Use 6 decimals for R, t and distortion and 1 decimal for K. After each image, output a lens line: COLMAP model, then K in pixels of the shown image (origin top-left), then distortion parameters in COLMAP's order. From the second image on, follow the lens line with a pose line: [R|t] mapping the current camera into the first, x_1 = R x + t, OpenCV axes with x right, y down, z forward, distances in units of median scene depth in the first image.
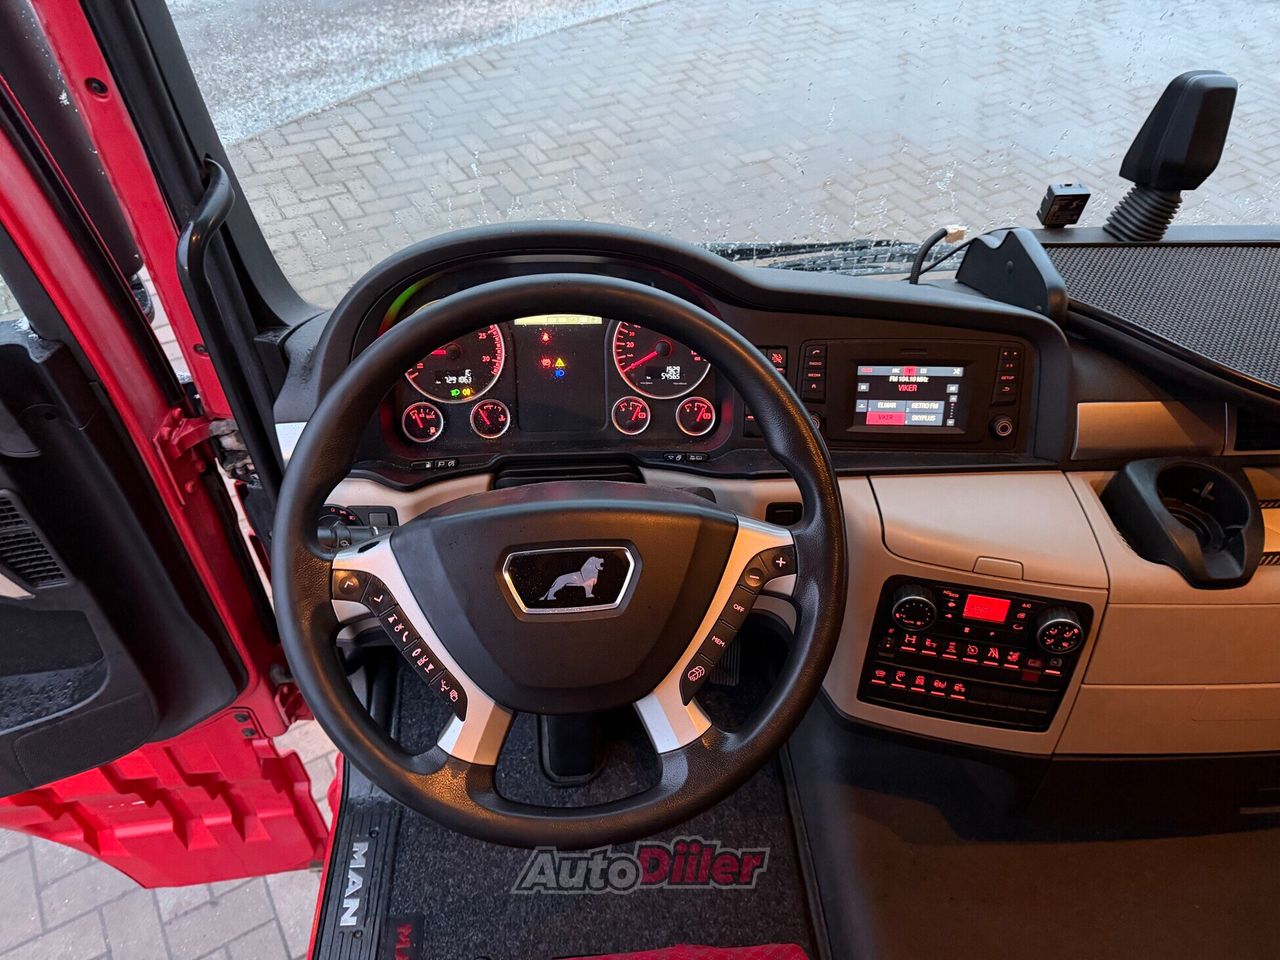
lens RADIAL K [[886.2, 0, 640.0], [0, 886.2, 480.0], [0, 0, 1]] dist [0.120375, -0.188853]
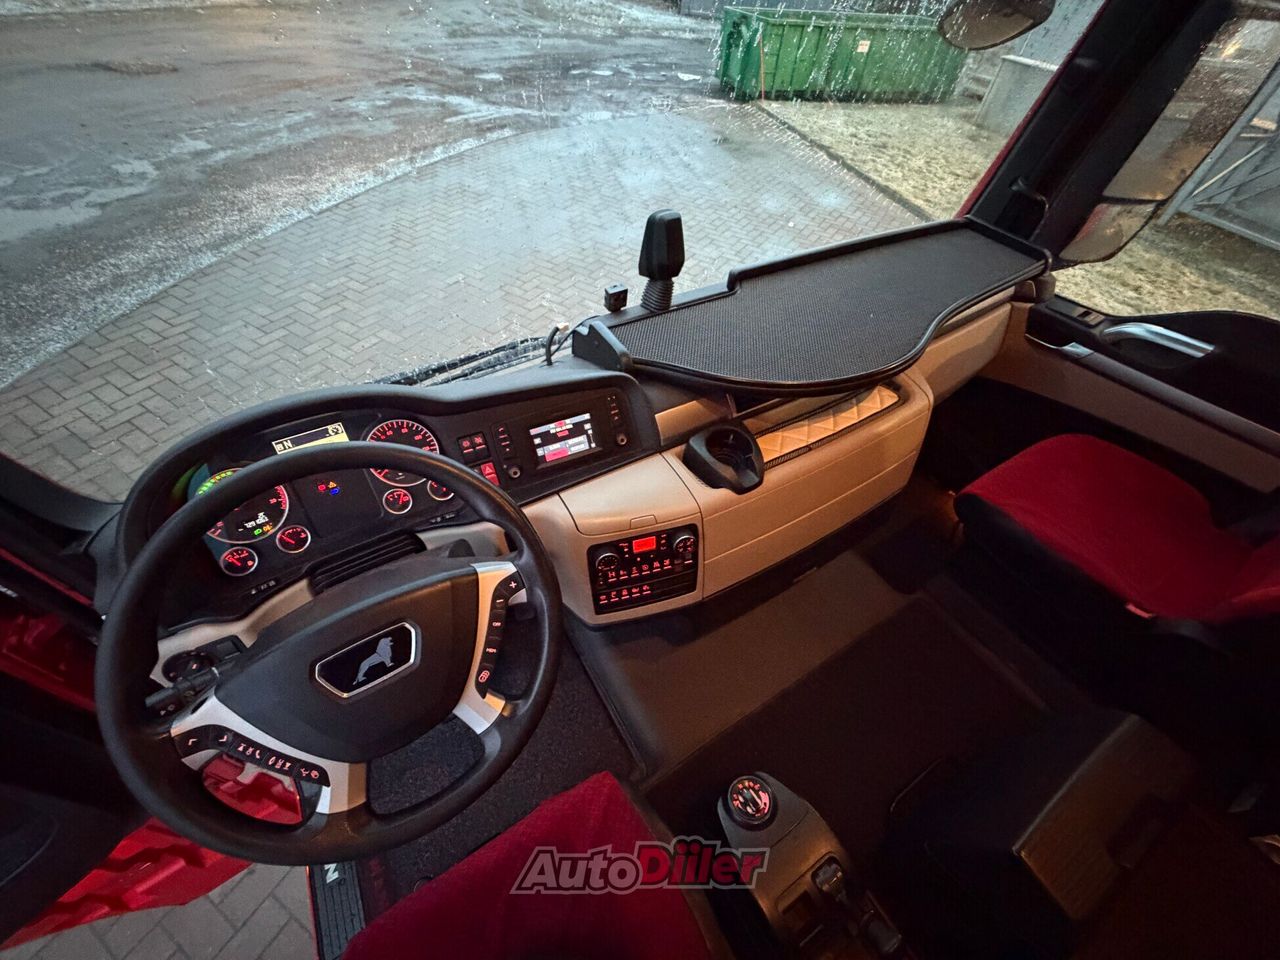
lens RADIAL K [[506.3, 0, 631.3], [0, 506.3, 482.9], [0, 0, 1]] dist [0.002387, 0.000102]
pose [[0.893956, -0.329509, 0.303753, 0.095519], [0.309413, 0.944122, 0.113562, -0.080812], [-0.324199, -0.007534, 0.945959, 0.076622]]
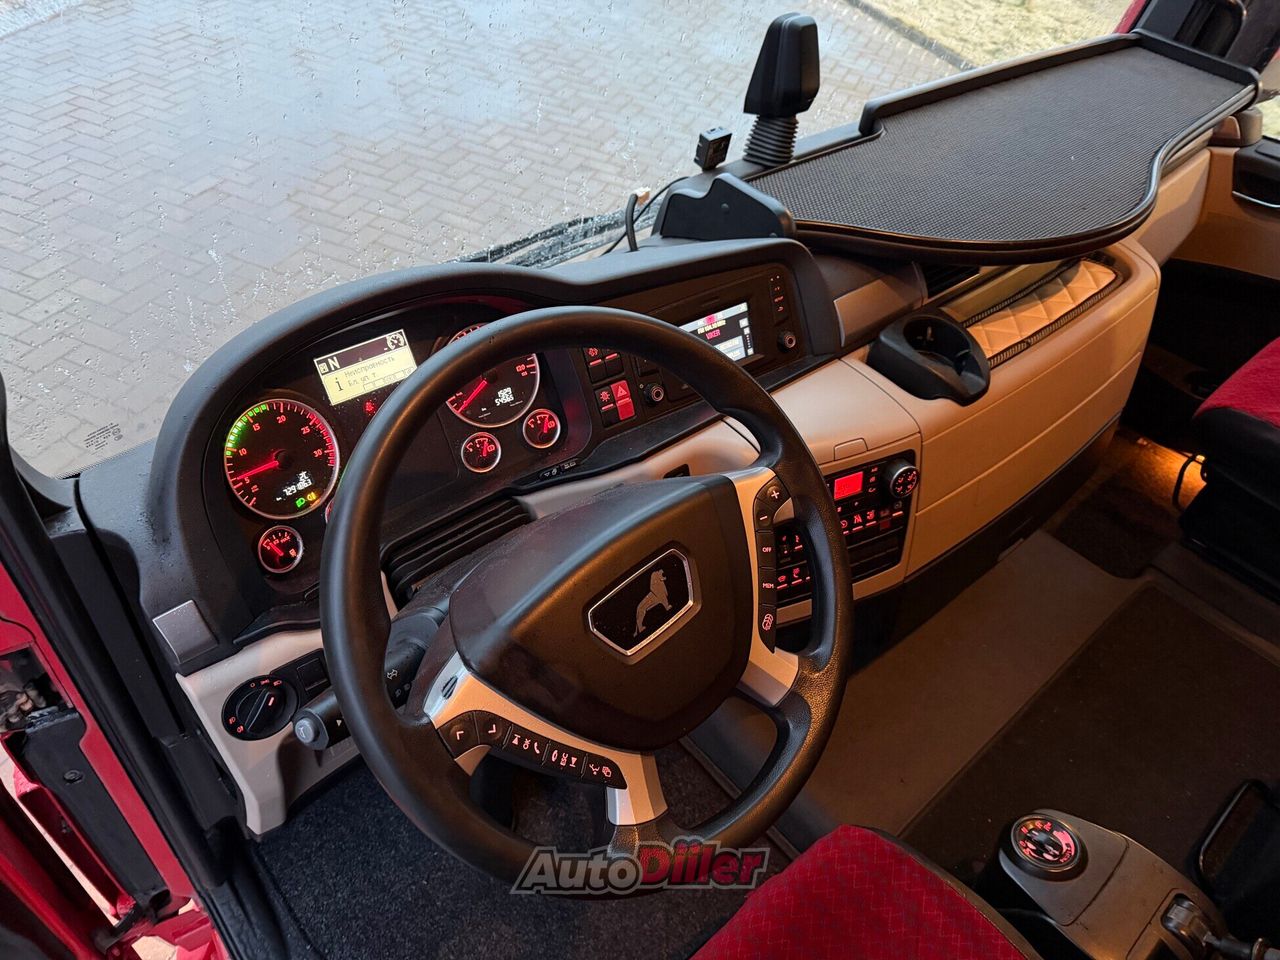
lens RADIAL K [[886.2, 0, 640.0], [0, 886.2, 480.0], [0, 0, 1]] dist [0.120375, -0.188853]
pose [[0.802066, -0.386730, 0.455116, -0.333955], [0.382465, 0.917878, 0.105926, -0.085112], [-0.458706, 0.089106, 0.884109, 0.079056]]
